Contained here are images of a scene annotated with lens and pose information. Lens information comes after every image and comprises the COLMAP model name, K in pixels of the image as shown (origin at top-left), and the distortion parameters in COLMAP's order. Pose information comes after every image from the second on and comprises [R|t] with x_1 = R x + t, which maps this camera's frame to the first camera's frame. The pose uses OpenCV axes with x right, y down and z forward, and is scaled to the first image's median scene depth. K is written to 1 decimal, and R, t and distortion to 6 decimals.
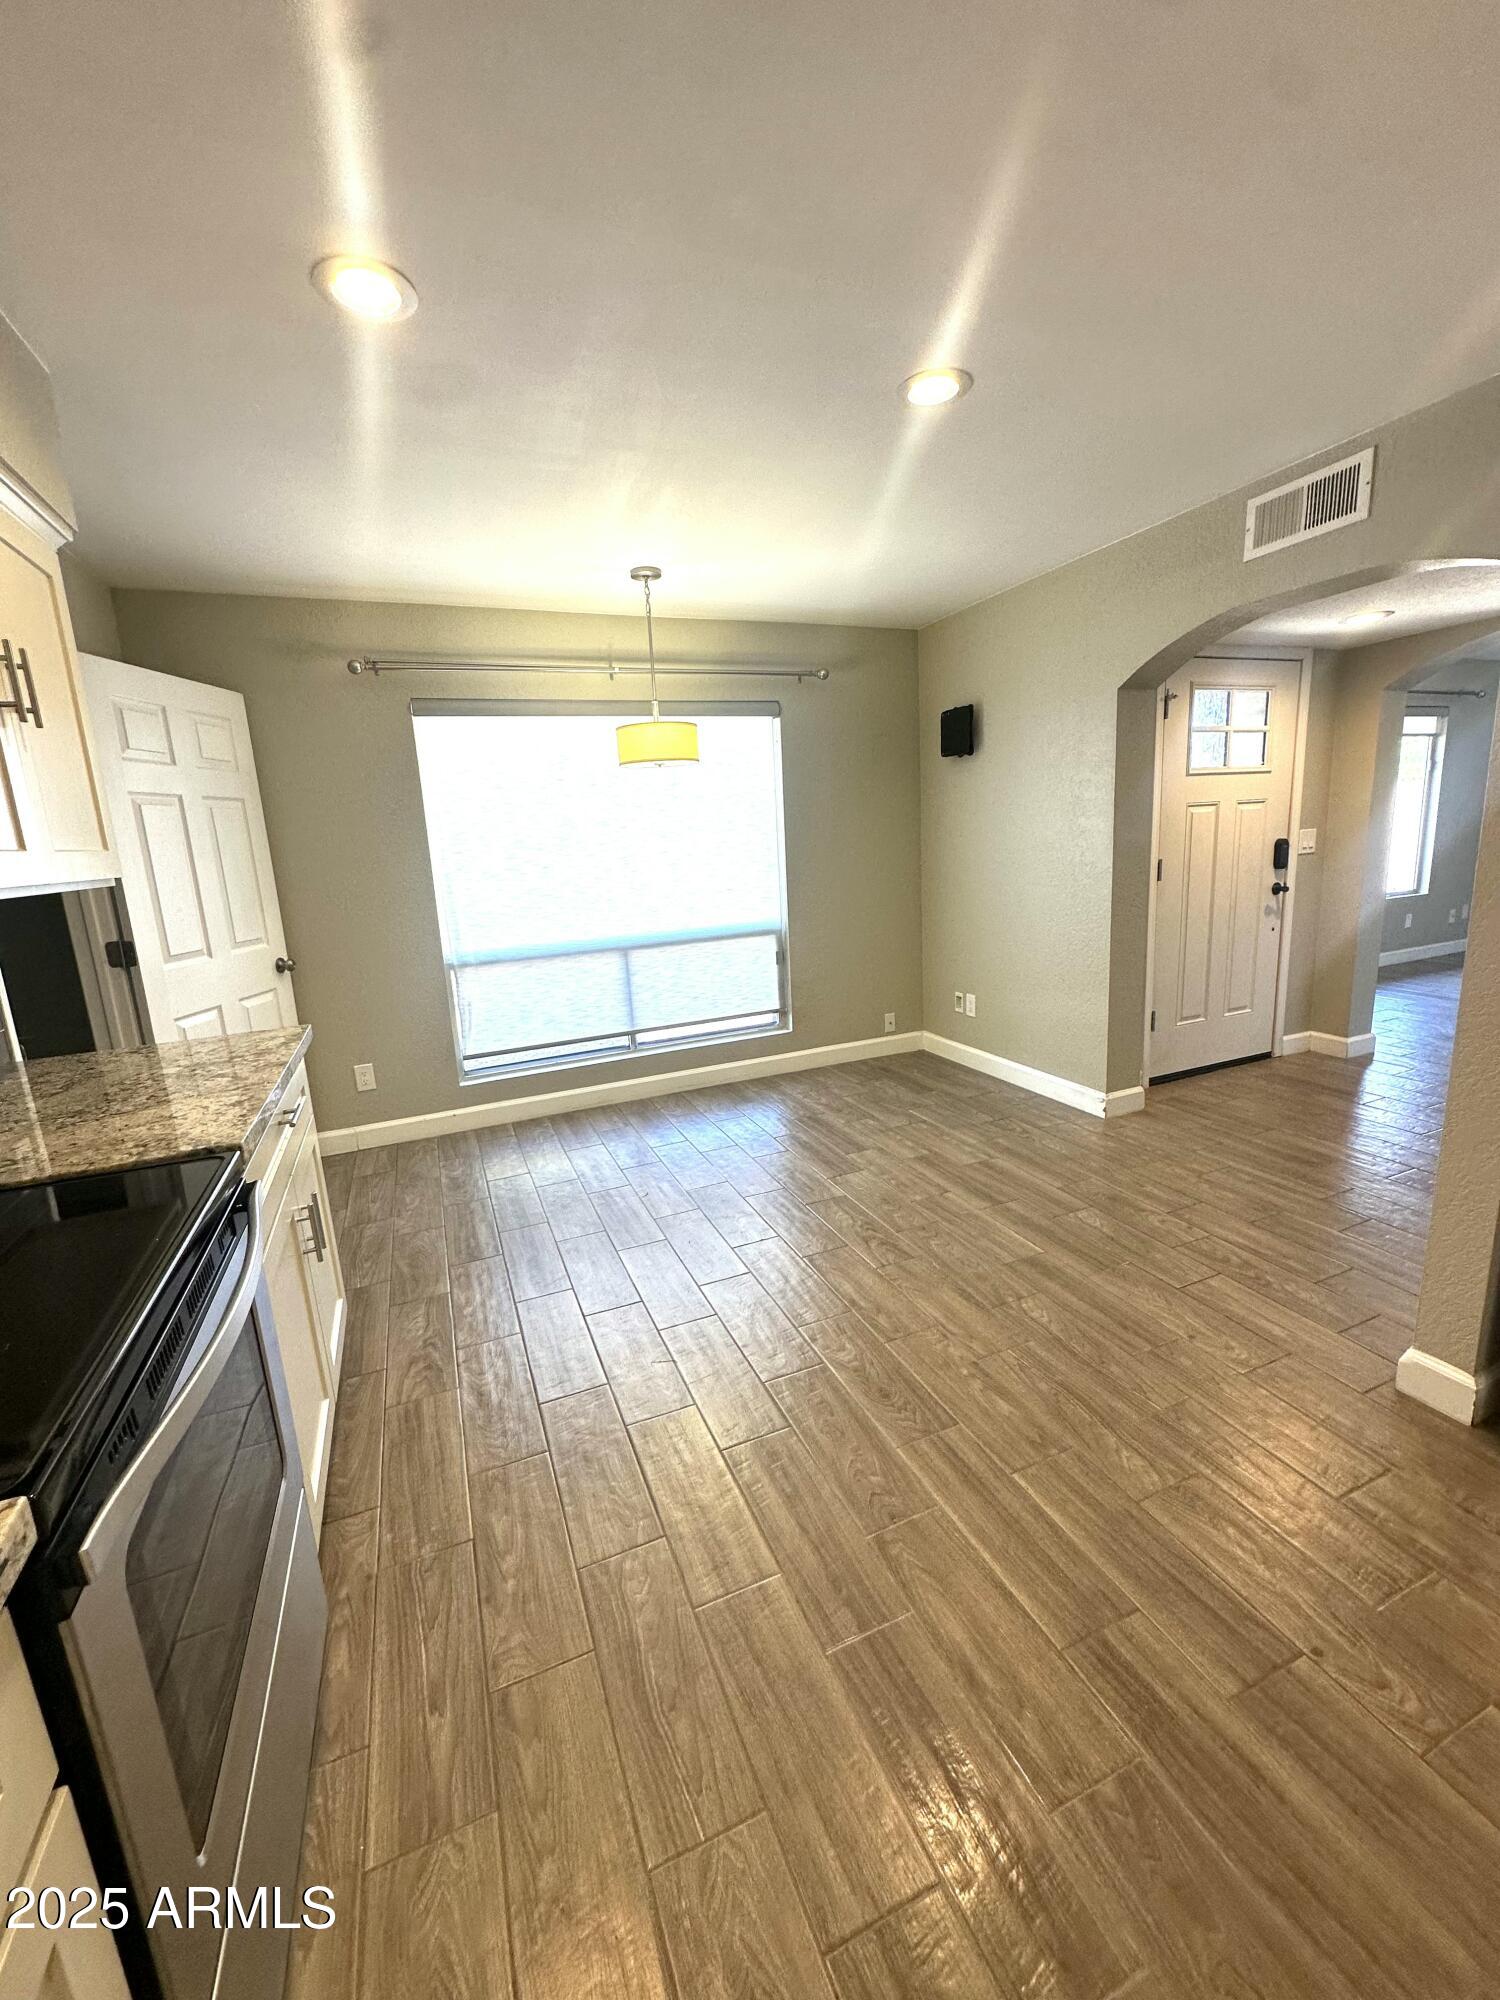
lens RADIAL K [[804.6, 0, 748.8], [0, 804.6, 995.7], [0, 0, 1]] dist [-0.004956, 0.000949]
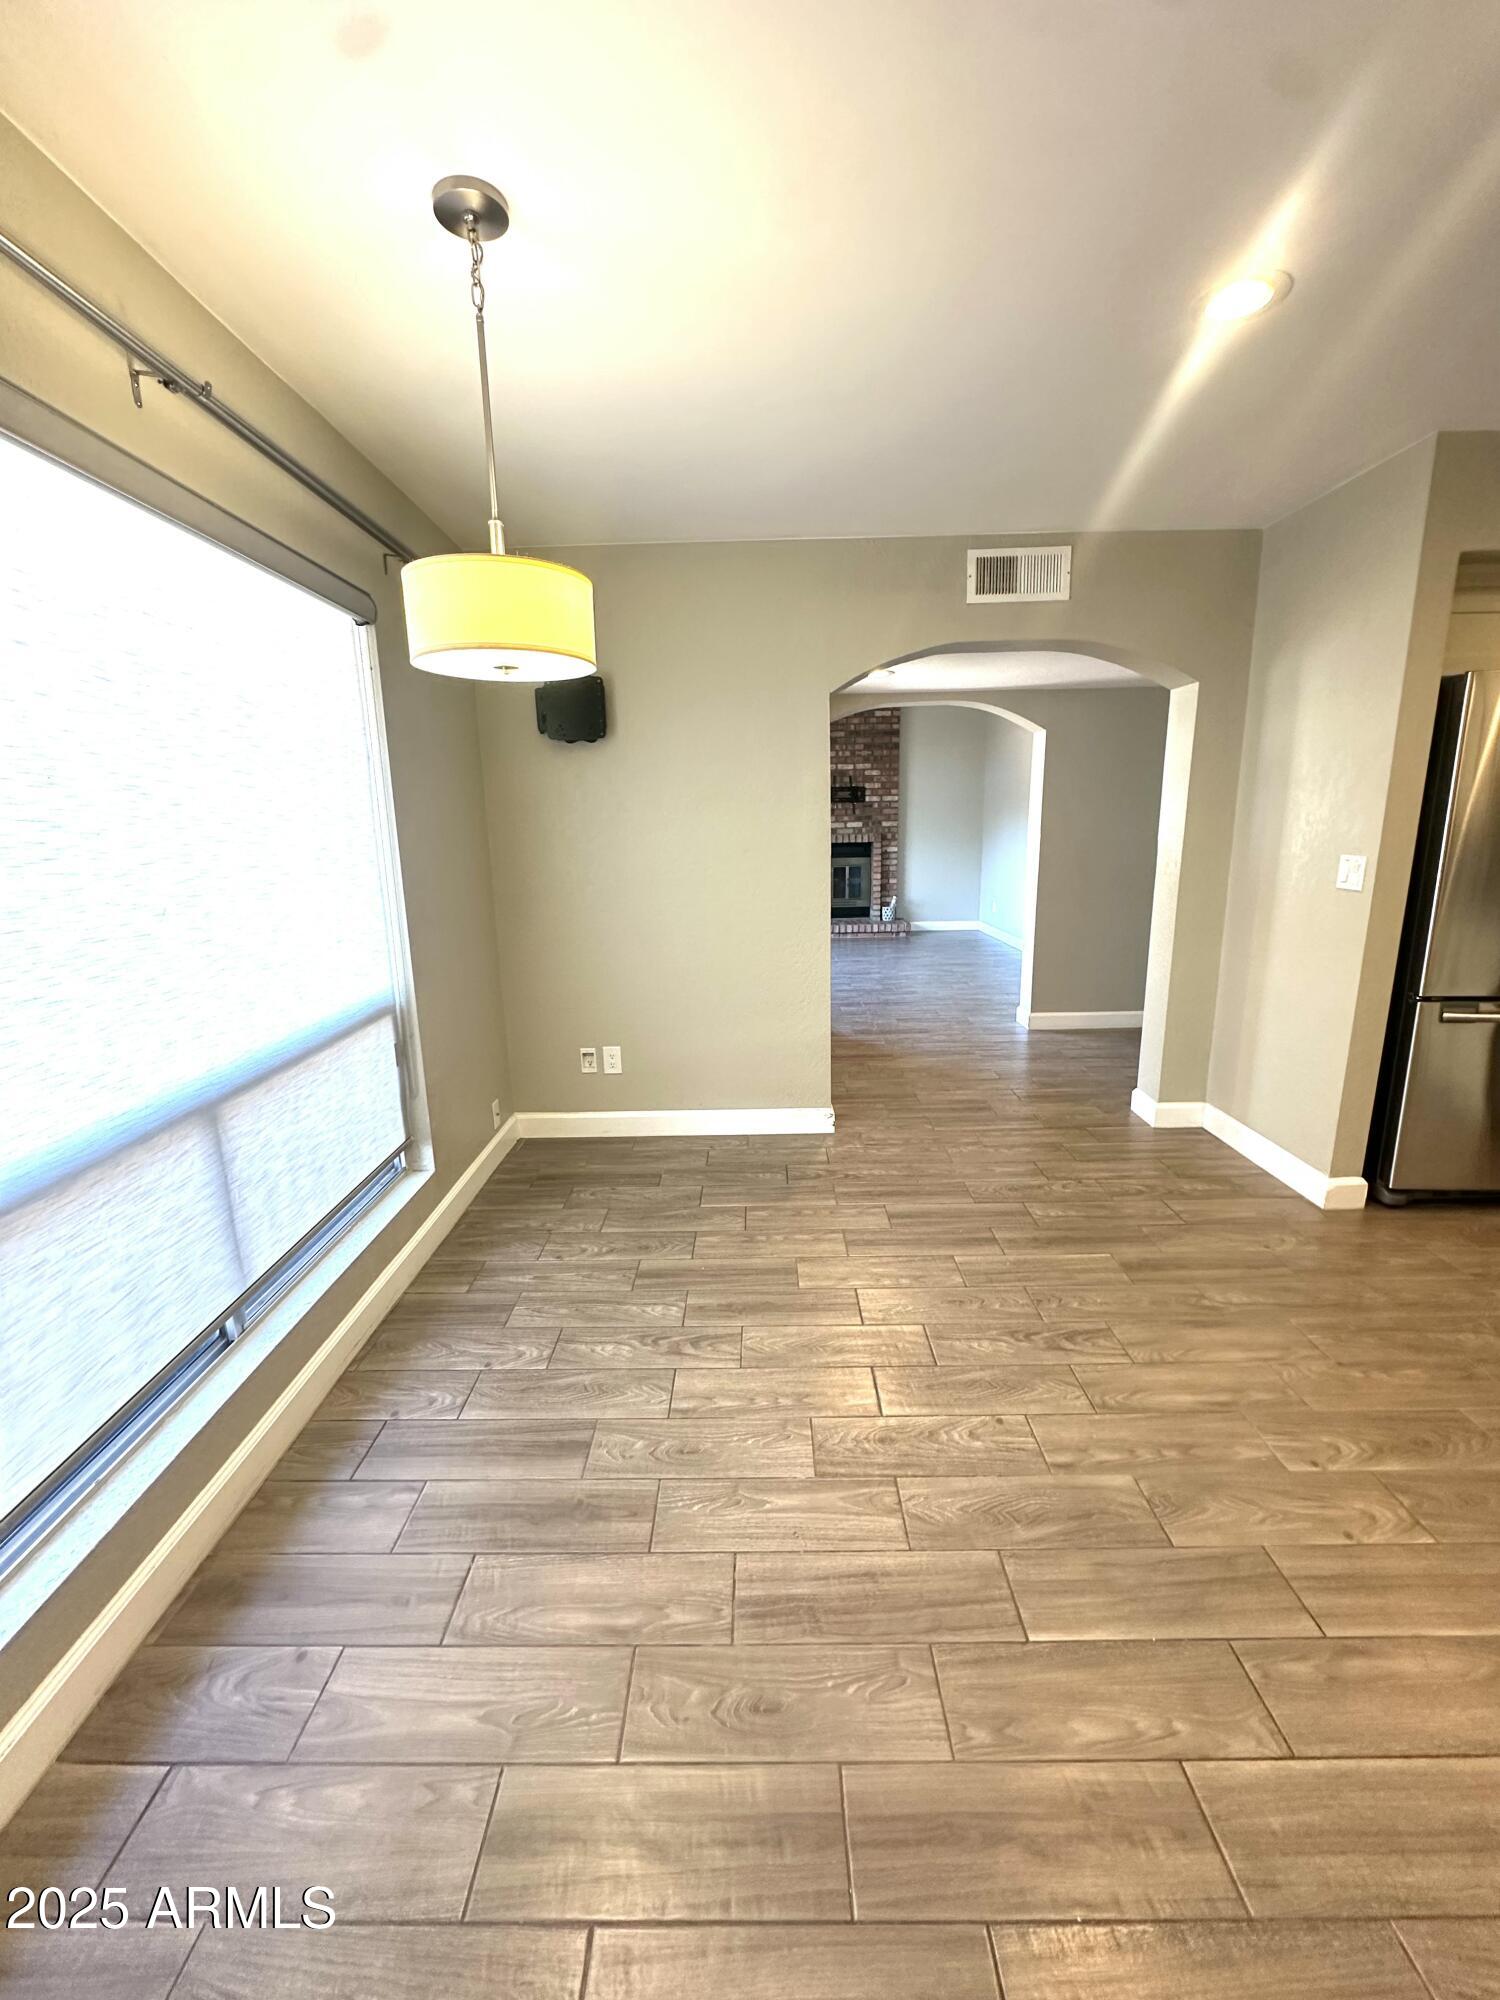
lens RADIAL K [[804.6, 0, 753.3], [0, 804.6, 995.9], [0, 0, 1]] dist [-0.004956, 0.000949]
pose [[0.392871, -0.147531, 0.907682, -0.476956], [0.181703, 0.980041, 0.080646, -0.111615], [-0.901463, 0.133246, 0.411837, 0.683346]]
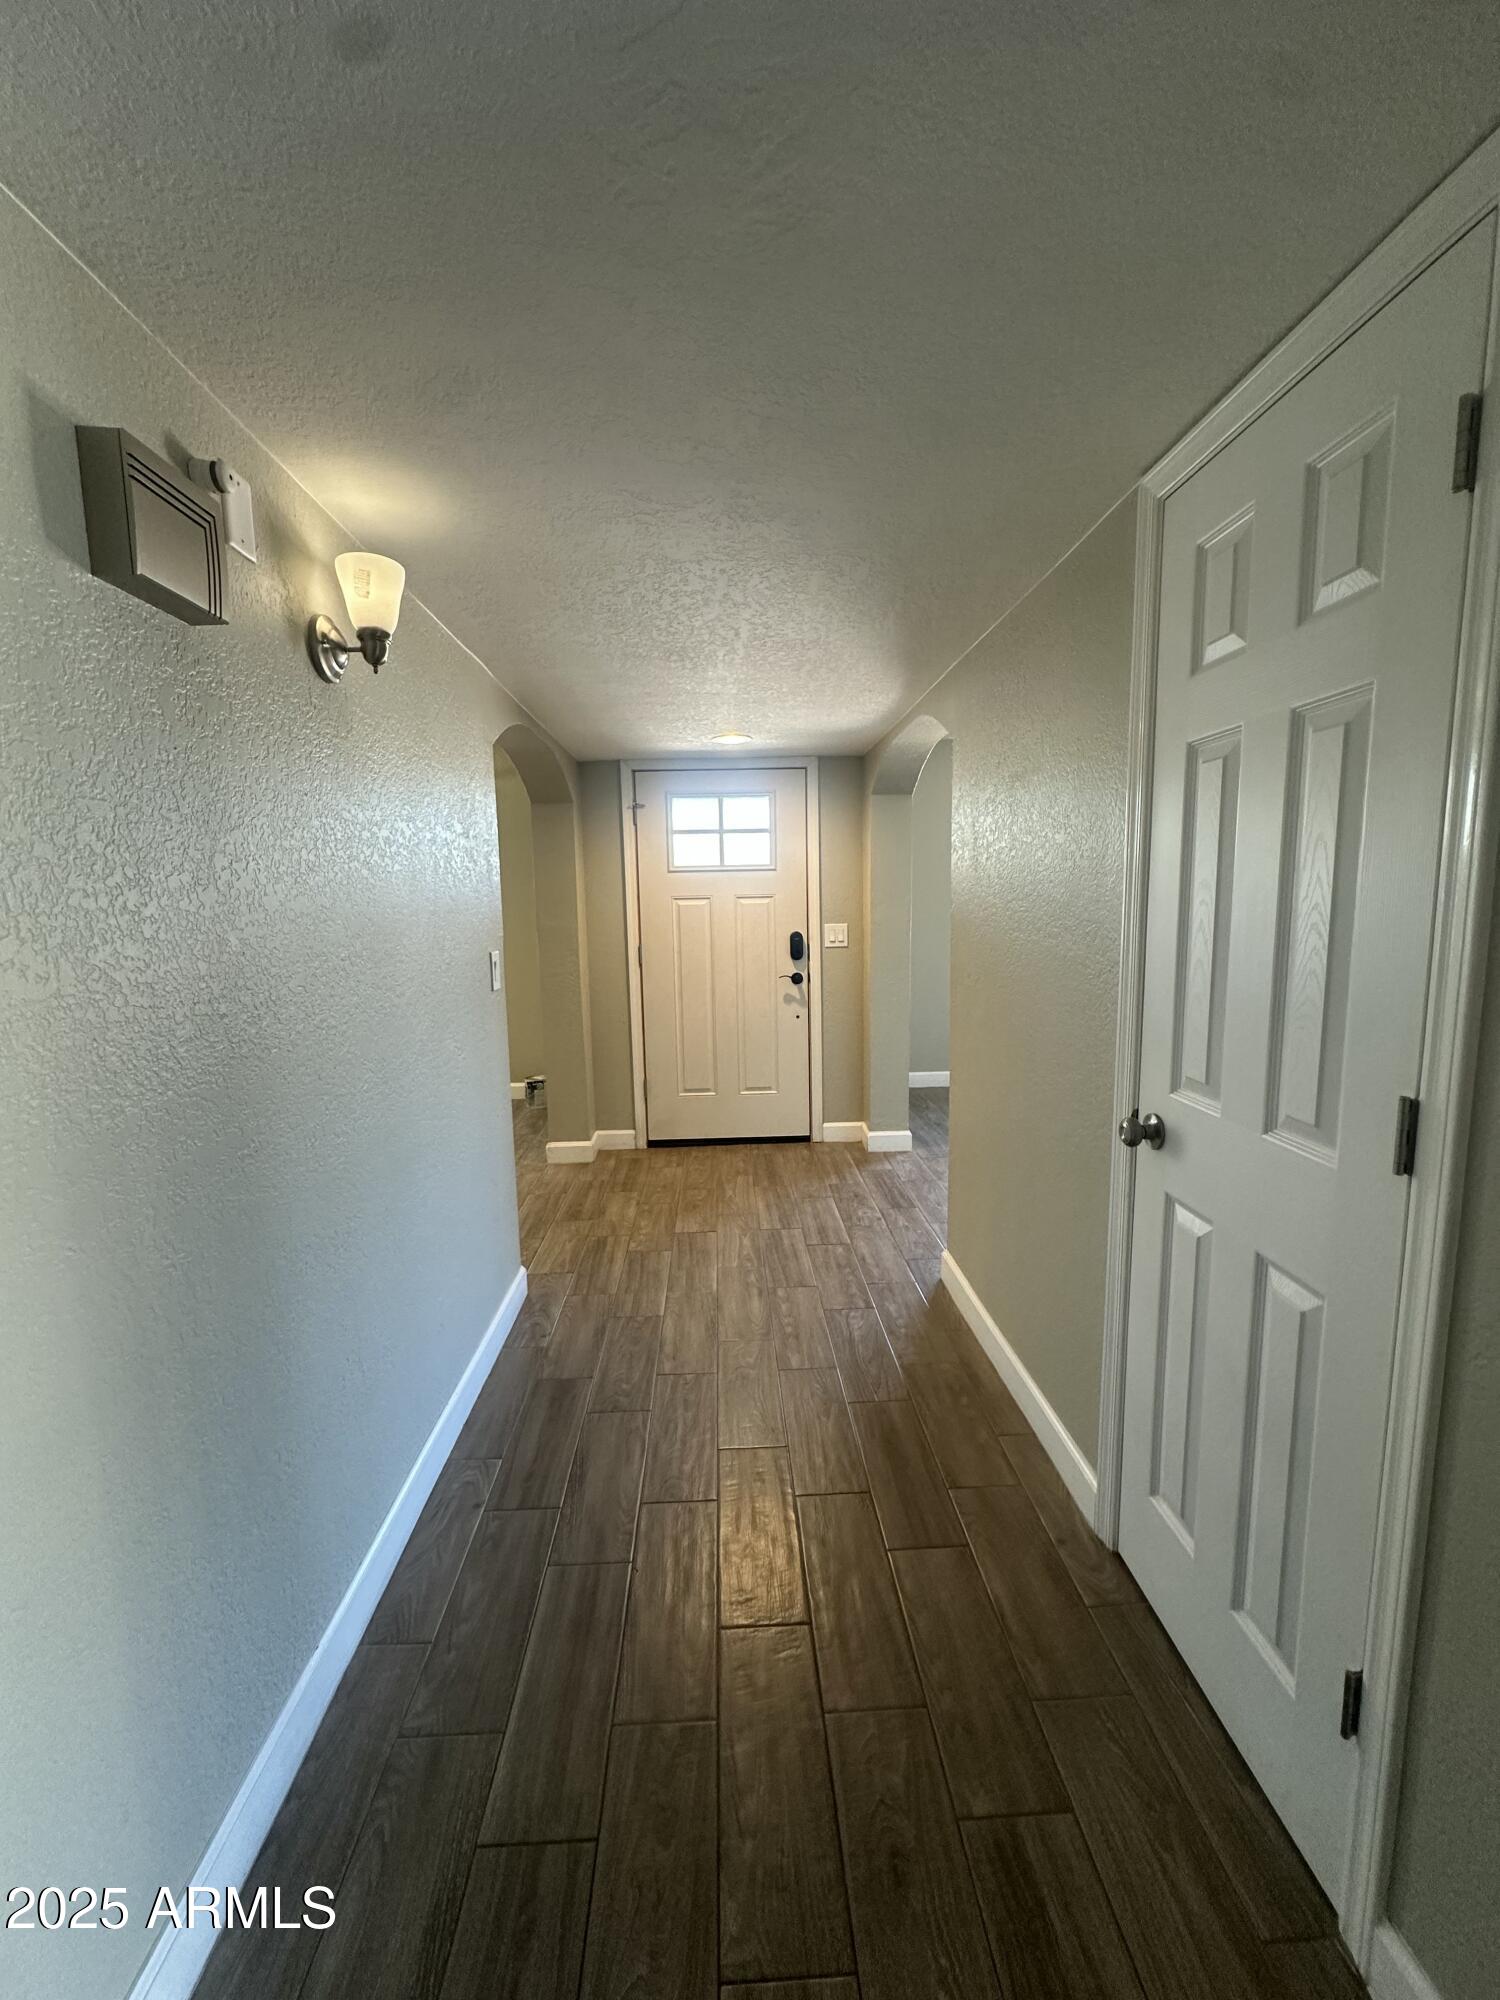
lens RADIAL K [[804.6, 0, 756.6], [0, 804.6, 1001.6], [0, 0, 1]] dist [-0.004956, 0.000949]
pose [[0.938685, 0.079768, -0.335421, 1.129822], [-0.099791, 0.994085, -0.042860, -0.062164], [0.330018, 0.073704, 0.941093, -0.007470]]
